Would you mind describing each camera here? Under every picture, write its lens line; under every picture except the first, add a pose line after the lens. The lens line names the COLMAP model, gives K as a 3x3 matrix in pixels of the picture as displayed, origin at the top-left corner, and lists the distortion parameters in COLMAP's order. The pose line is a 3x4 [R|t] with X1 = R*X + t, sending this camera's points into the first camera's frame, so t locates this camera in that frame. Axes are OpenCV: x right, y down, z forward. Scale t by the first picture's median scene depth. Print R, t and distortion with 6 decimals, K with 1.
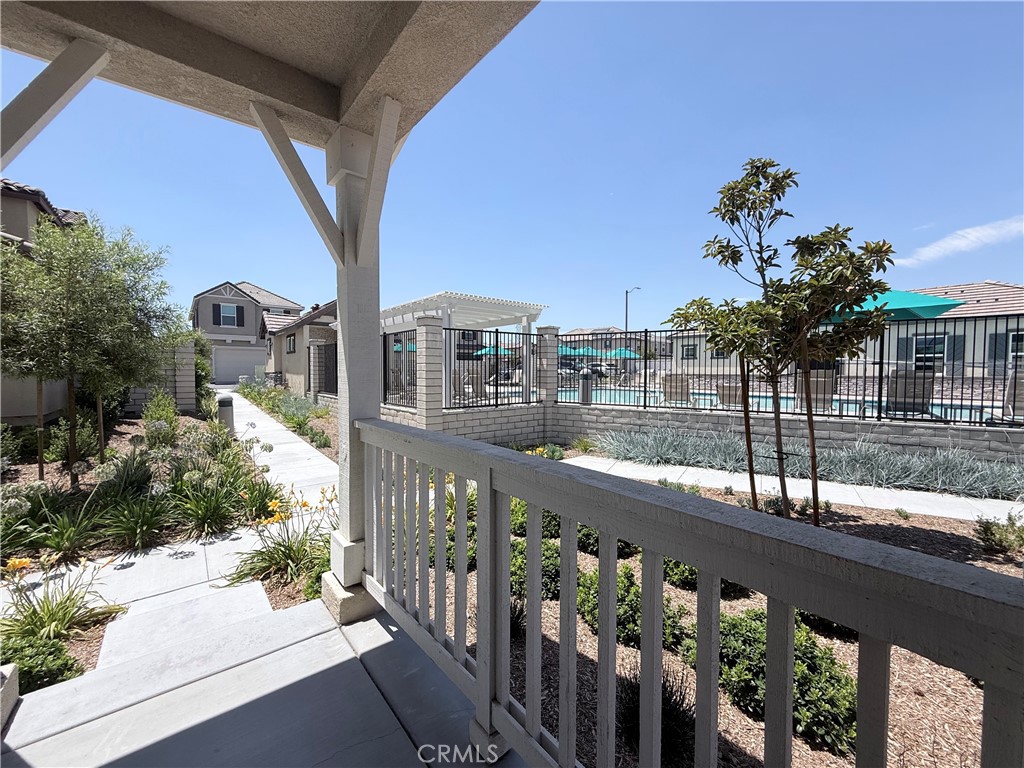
lens RADIAL K [[410.9, 0, 512.0], [0, 410.9, 384.0], [0, 0, 1]] dist [0.007577, -0.000021]
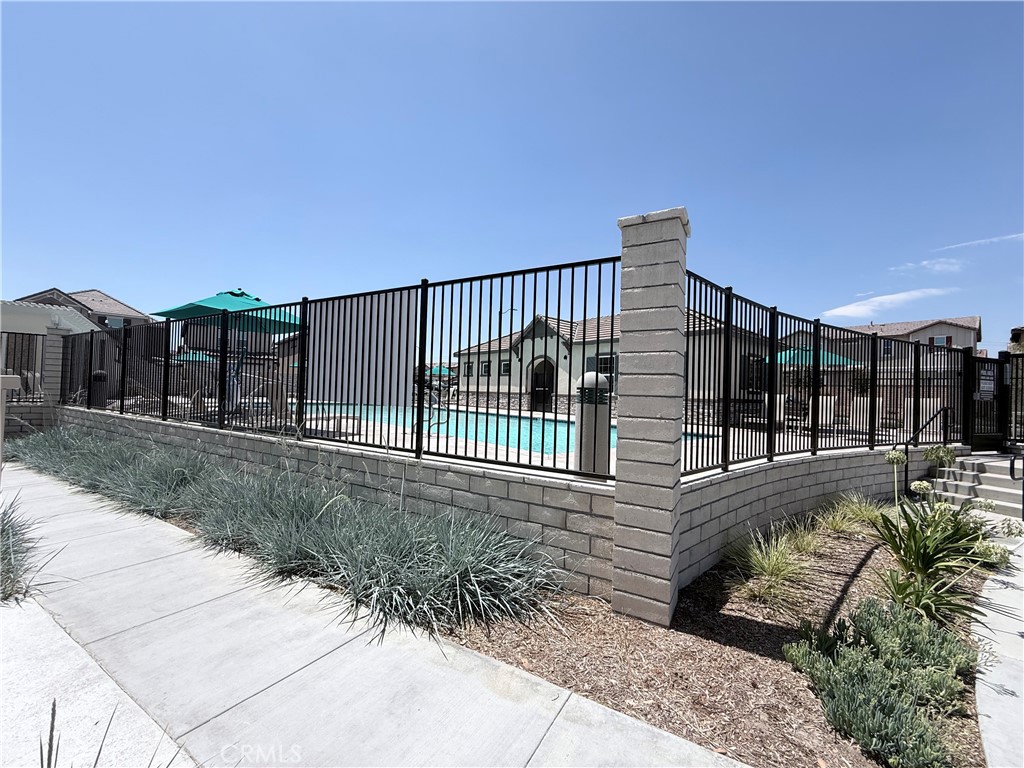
lens RADIAL K [[408.3, 0, 512.0], [0, 408.3, 384.0], [0, 0, 1]] dist [-0.000381, -0.000196]
pose [[0.999492, 0.031720, 0.002966, 1.249364], [-0.031503, 0.997916, -0.056319, 0.029200], [-0.004747, 0.056197, 0.998408, -0.000119]]
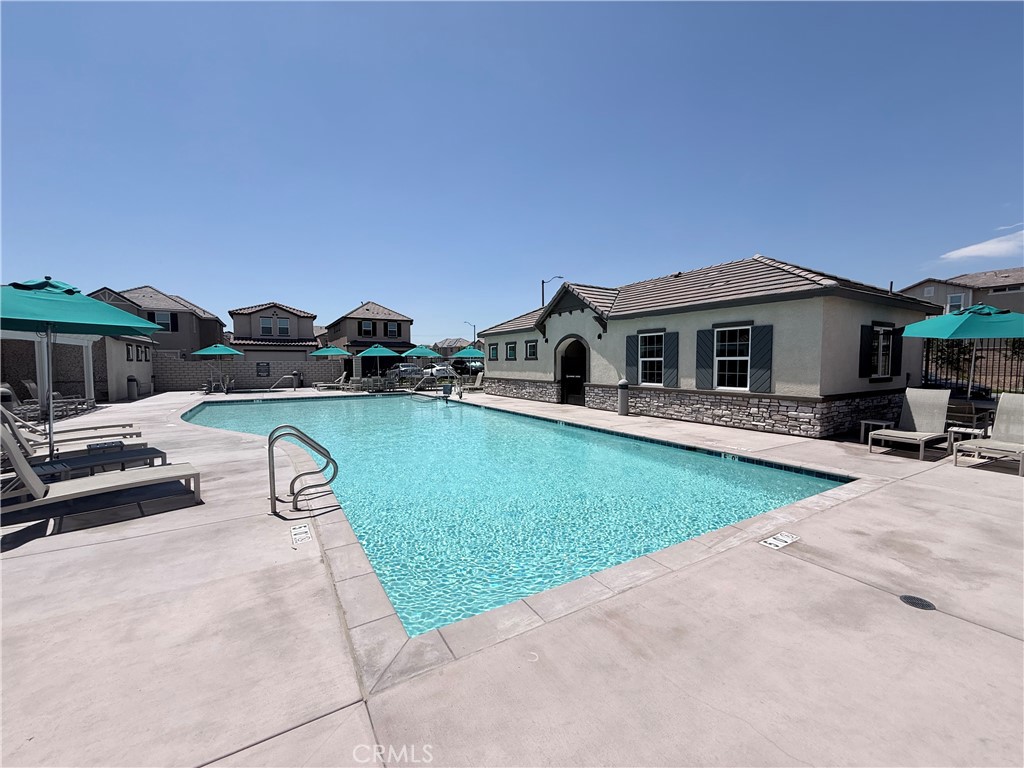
lens RADIAL K [[408.3, 0, 512.0], [0, 408.3, 384.0], [0, 0, 1]] dist [-0.000381, -0.000196]
pose [[0.987760, 0.004471, -0.155919, 1.408157], [-0.001936, 0.999864, 0.016404, -0.054951], [0.155971, -0.015901, 0.987634, 0.354923]]
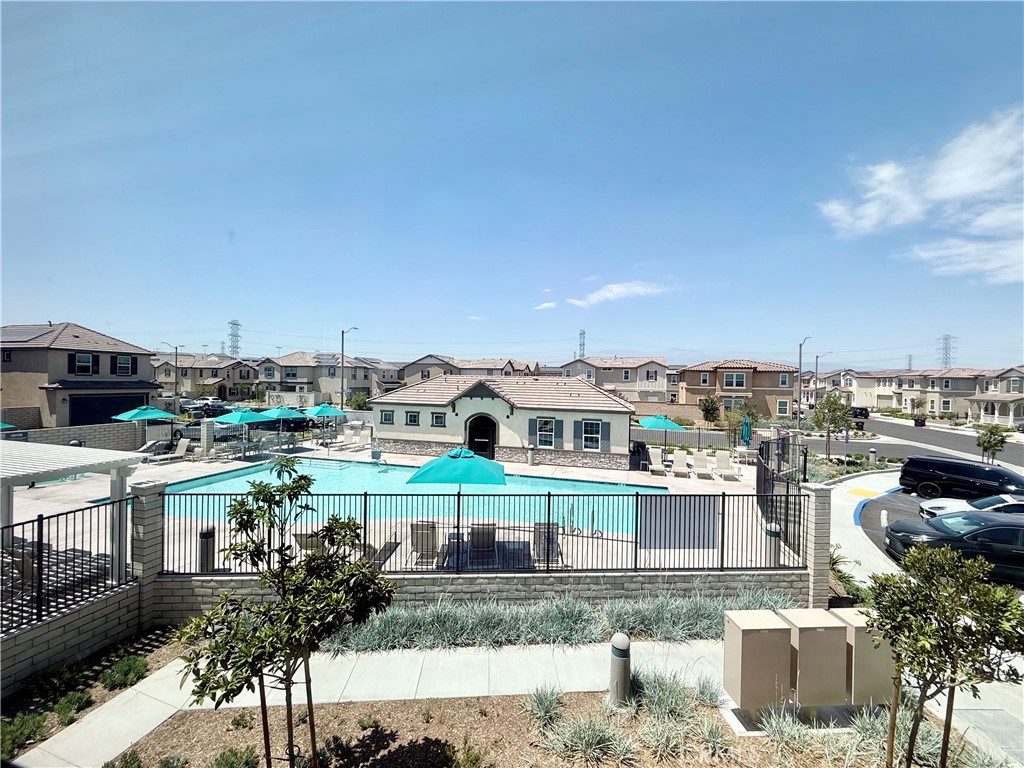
lens RADIAL K [[408.3, 0, 512.0], [0, 408.3, 384.0], [0, 0, 1]] dist [-0.000381, -0.000196]
pose [[0.819081, 0.011520, 0.573563, 0.217006], [-0.000471, 0.999812, -0.019408, -0.329660], [-0.573678, 0.015627, 0.818932, -0.083700]]
